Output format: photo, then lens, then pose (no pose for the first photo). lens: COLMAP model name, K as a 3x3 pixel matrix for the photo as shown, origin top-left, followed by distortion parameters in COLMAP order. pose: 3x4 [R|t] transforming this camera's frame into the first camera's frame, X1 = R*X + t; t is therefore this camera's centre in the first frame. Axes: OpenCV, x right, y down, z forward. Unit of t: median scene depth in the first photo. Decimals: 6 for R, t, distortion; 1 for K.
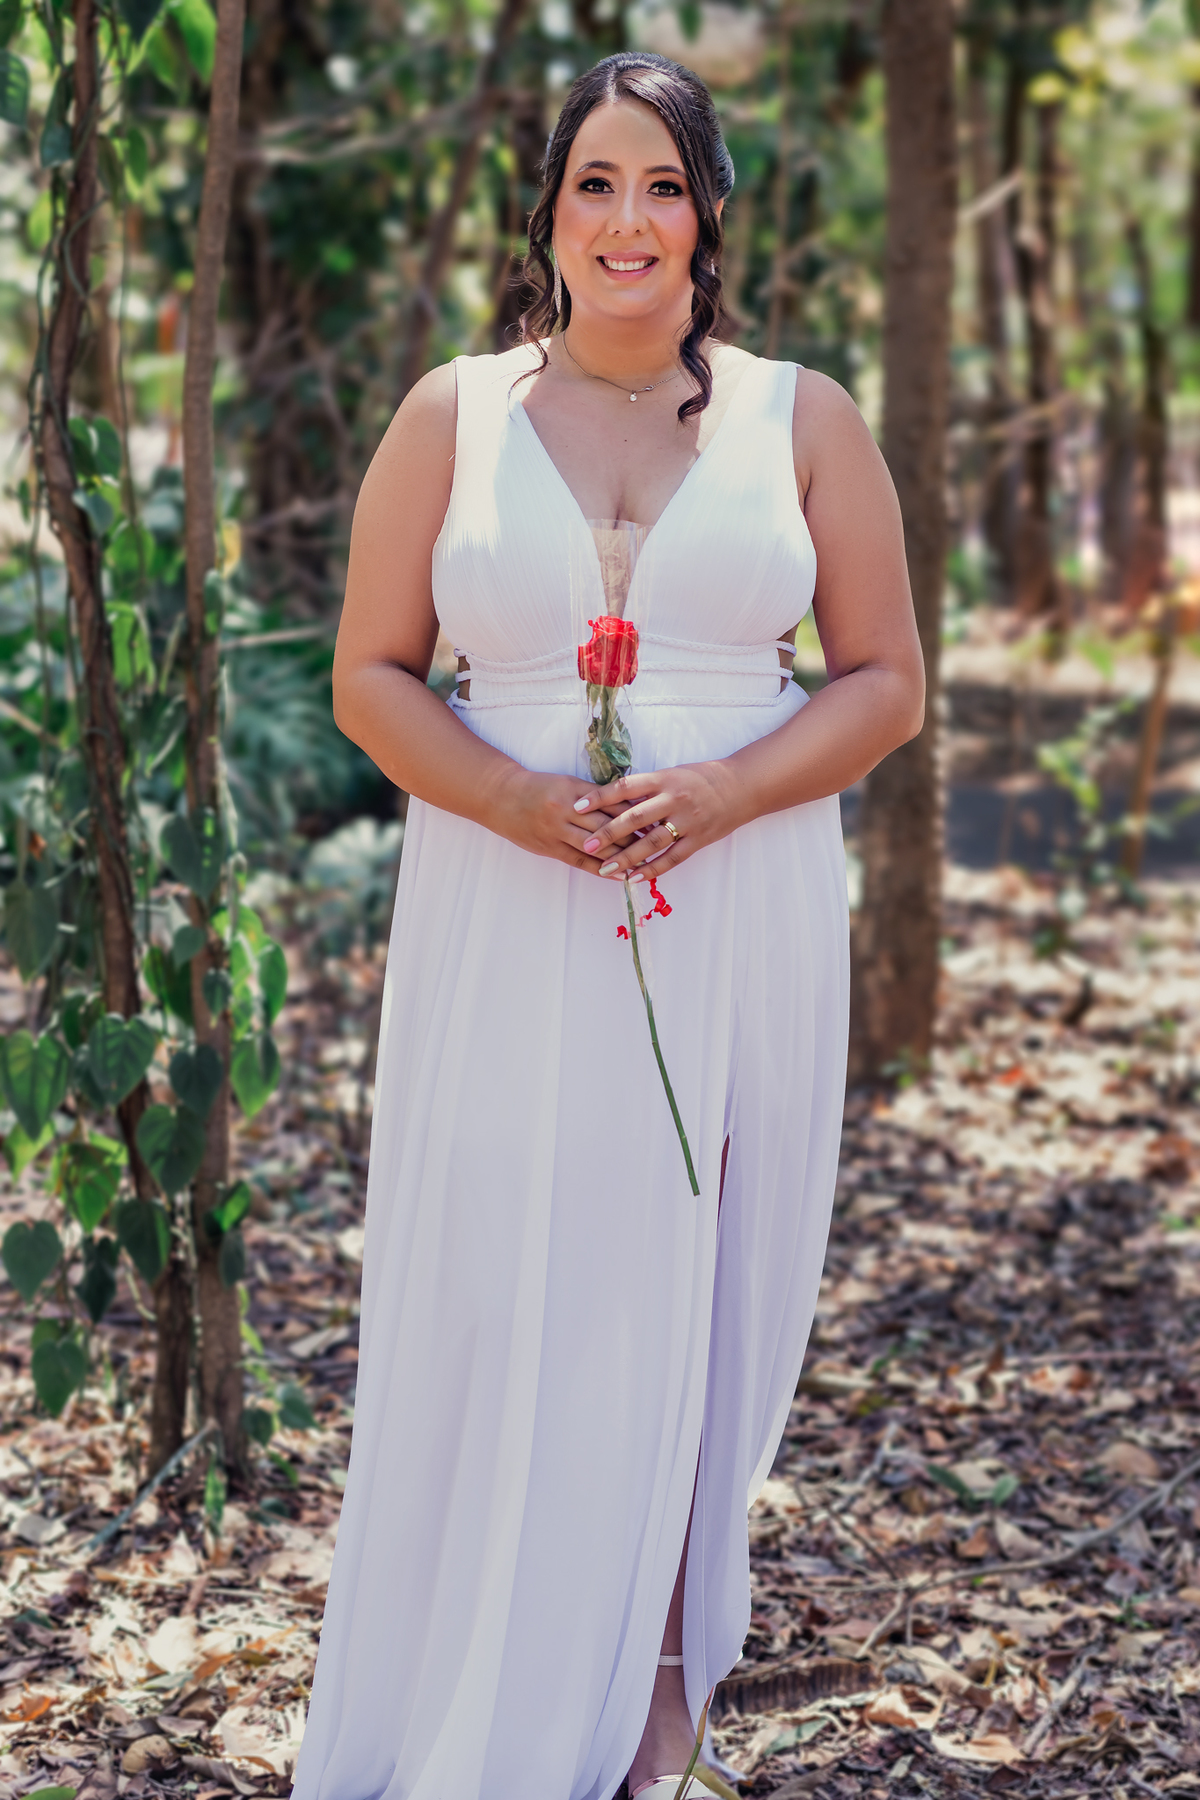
lens RADIAL K [[4297.2, 0, 596.9], [0, 4297.2, 900.1], [0, 0, 1]] dist [0.074651, 0.000000]
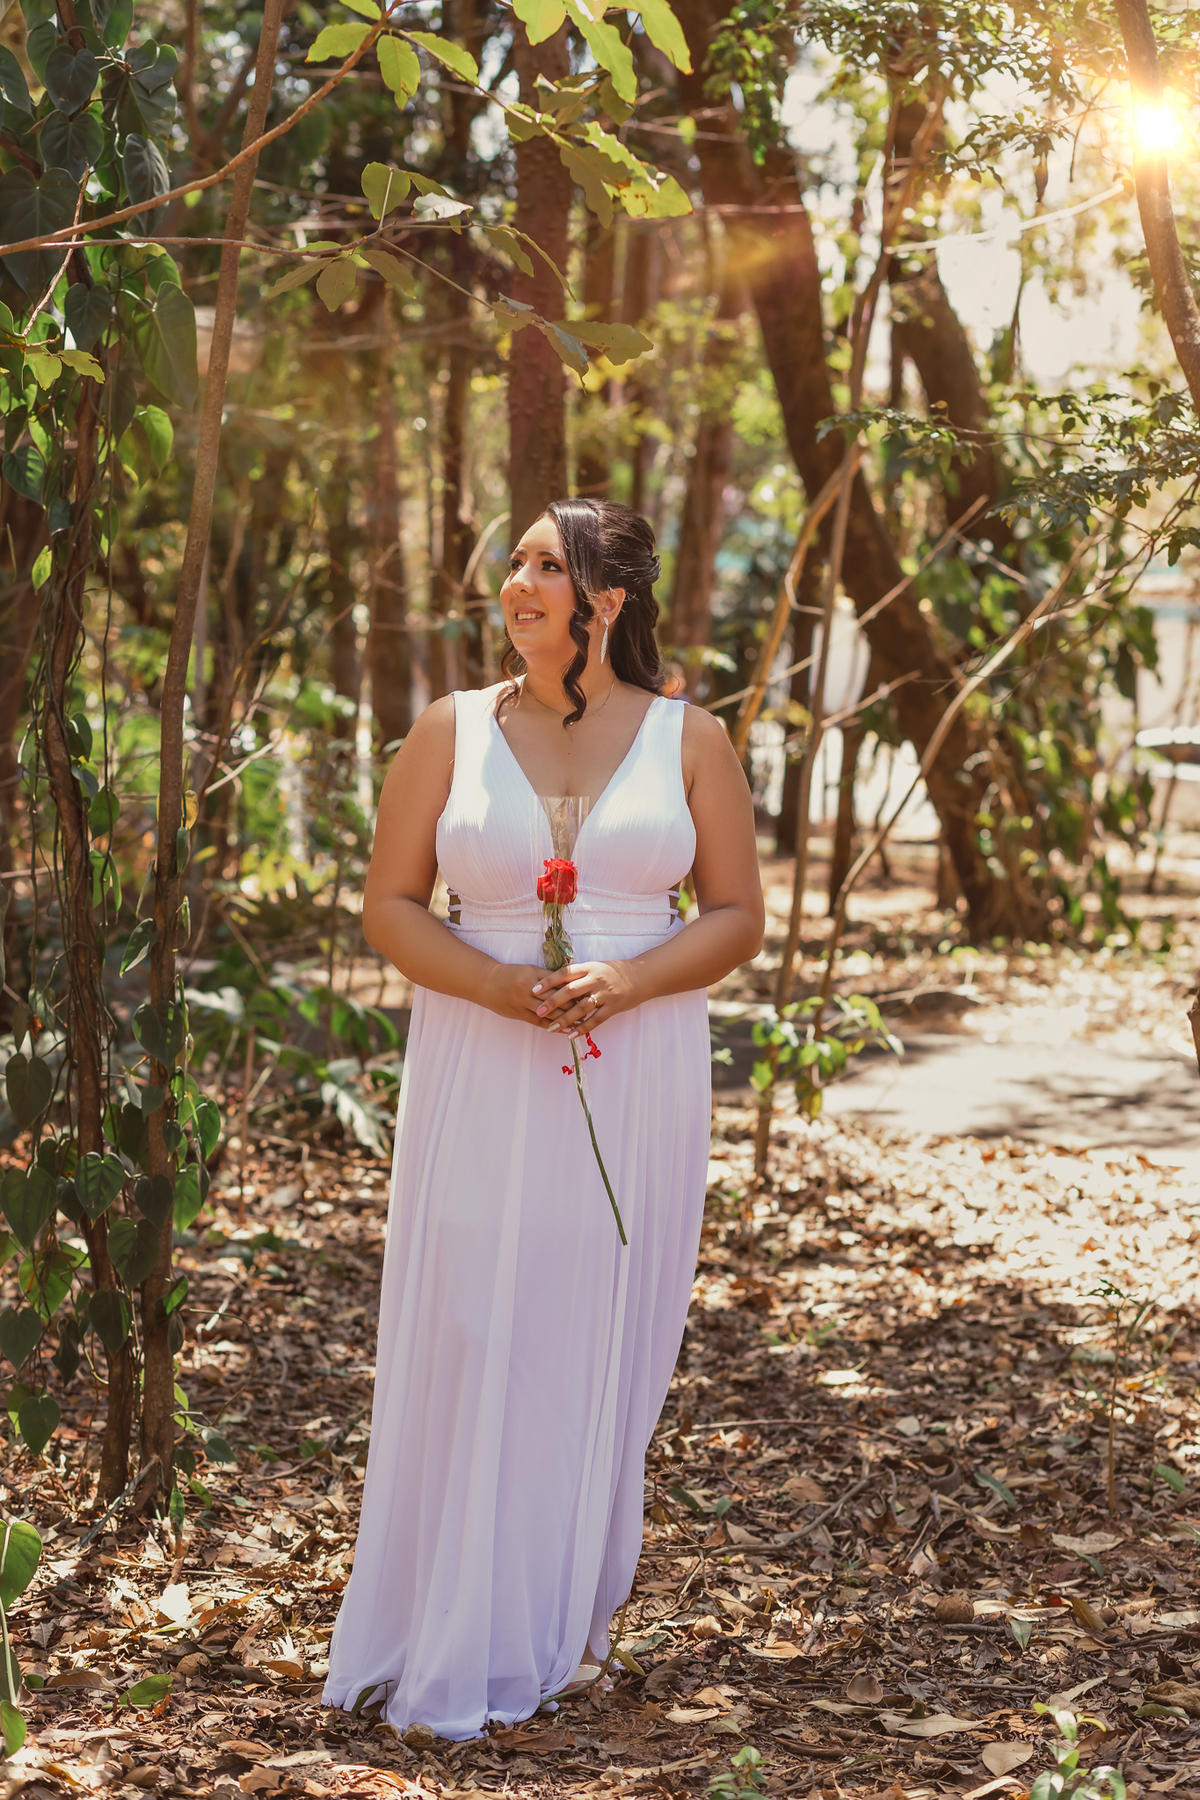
lens RADIAL K [[4297.2, 0, 599.4], [0, 4297.2, 900.6], [0, 0, 1]] dist [0.074651, 0.000000]
pose [[0.986865, 0.008162, 0.161344, -0.199697], [0.001036, 0.998383, -0.056843, 0.029292], [-0.161547, 0.056264, 0.985260, -0.410510]]
